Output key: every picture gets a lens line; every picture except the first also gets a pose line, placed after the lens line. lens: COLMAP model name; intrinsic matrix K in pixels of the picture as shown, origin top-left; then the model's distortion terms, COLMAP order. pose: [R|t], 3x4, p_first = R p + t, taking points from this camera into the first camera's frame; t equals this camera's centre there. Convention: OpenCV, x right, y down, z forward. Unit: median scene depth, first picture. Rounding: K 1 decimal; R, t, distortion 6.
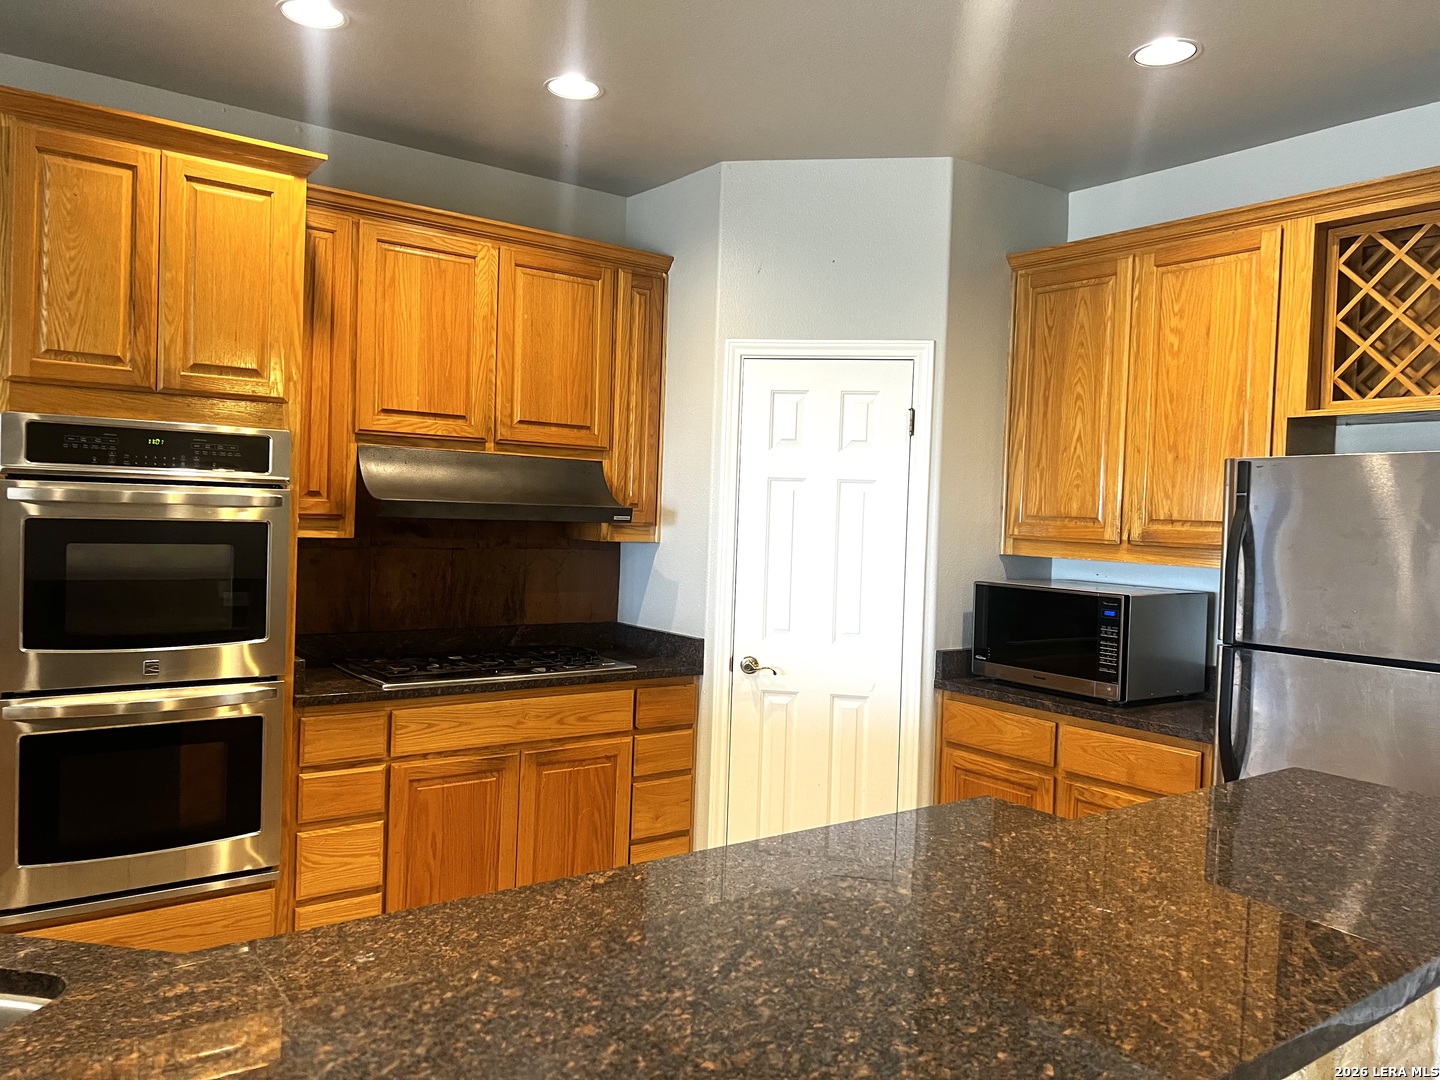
lens RADIAL K [[1086.6, 0, 719.0], [0, 1086.6, 534.1], [0, 0, 1]] dist [0.061704, -0.077137]
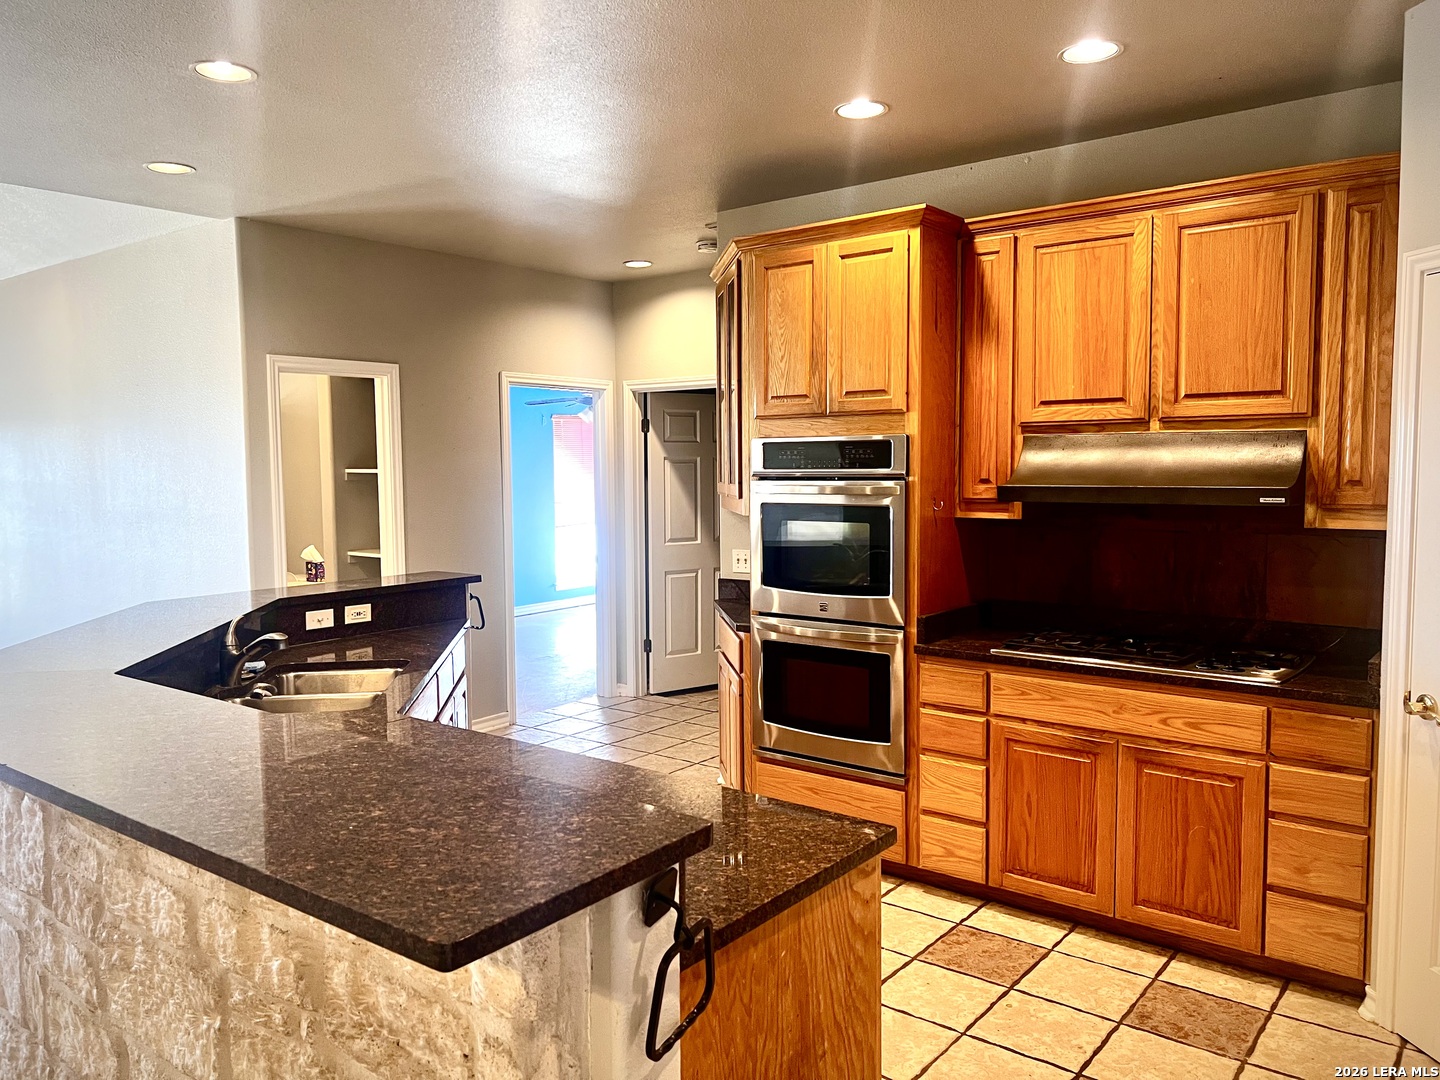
lens RADIAL K [[1086.6, 0, 709.4], [0, 1086.6, 536.2], [0, 0, 1]] dist [0.061704, -0.077137]
pose [[0.255299, 0.032742, -0.966308, 0.674556], [-0.001991, 0.999442, 0.033339, -0.015908], [0.966860, -0.006588, 0.255222, 0.405400]]
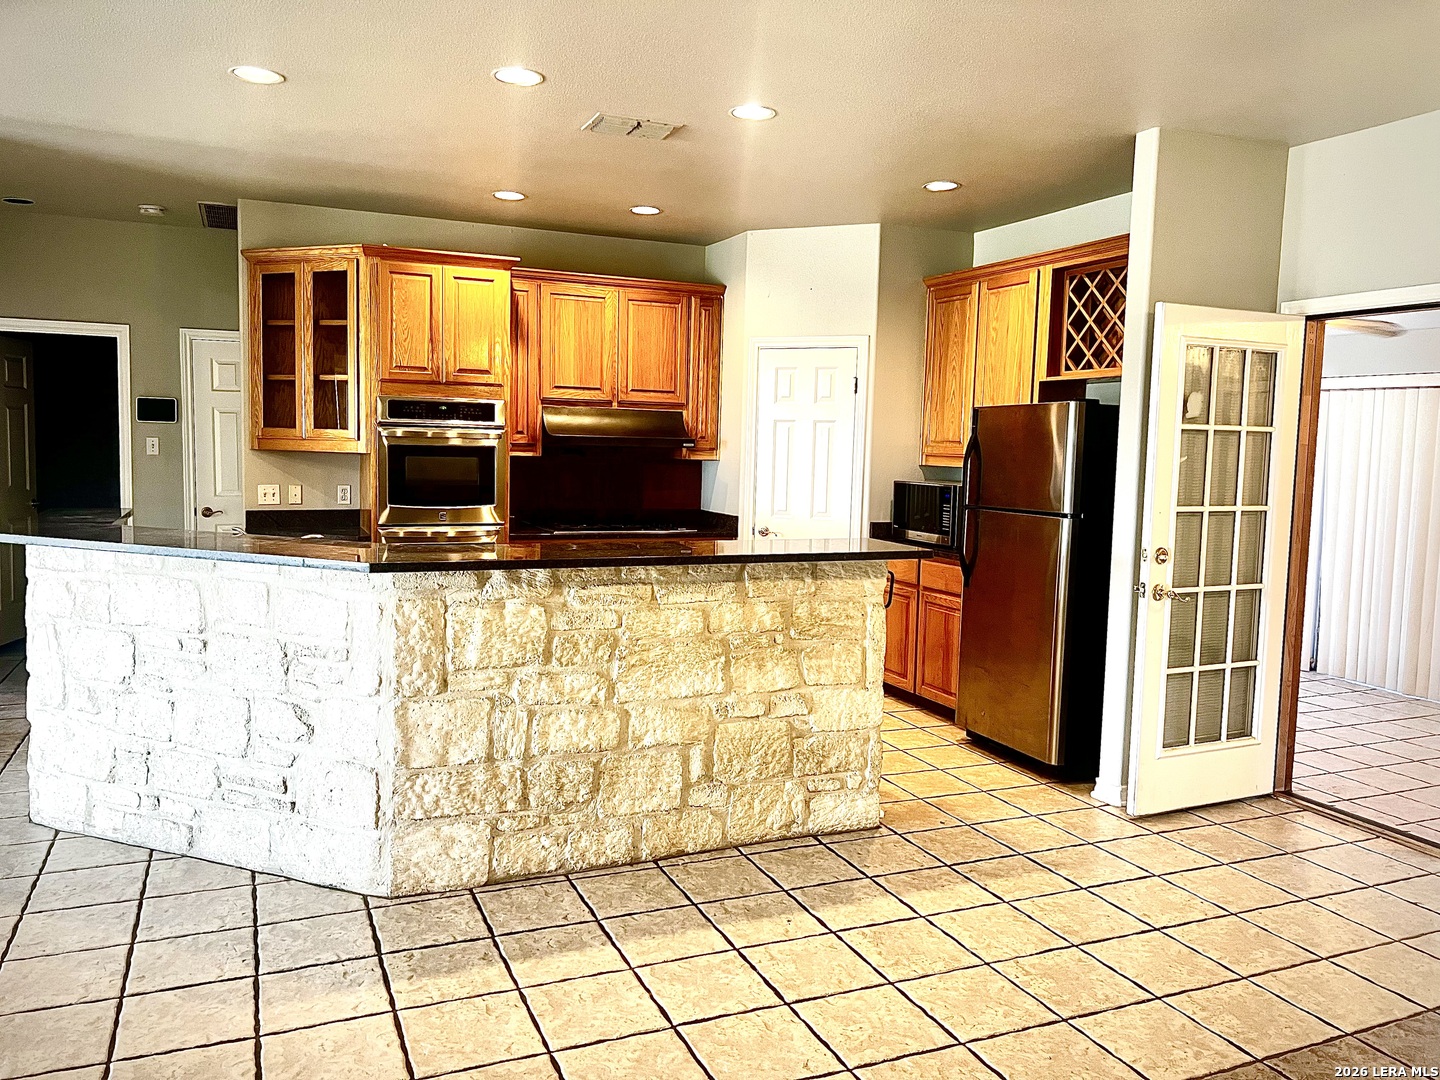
lens RADIAL K [[1086.6, 0, 716.9], [0, 1086.6, 547.5], [0, 0, 1]] dist [0.061704, -0.077137]
pose [[0.973418, 0.012224, -0.228710, 0.386323], [0.003202, 0.997751, 0.066955, 0.035691], [0.229014, -0.065907, 0.971189, -0.747976]]
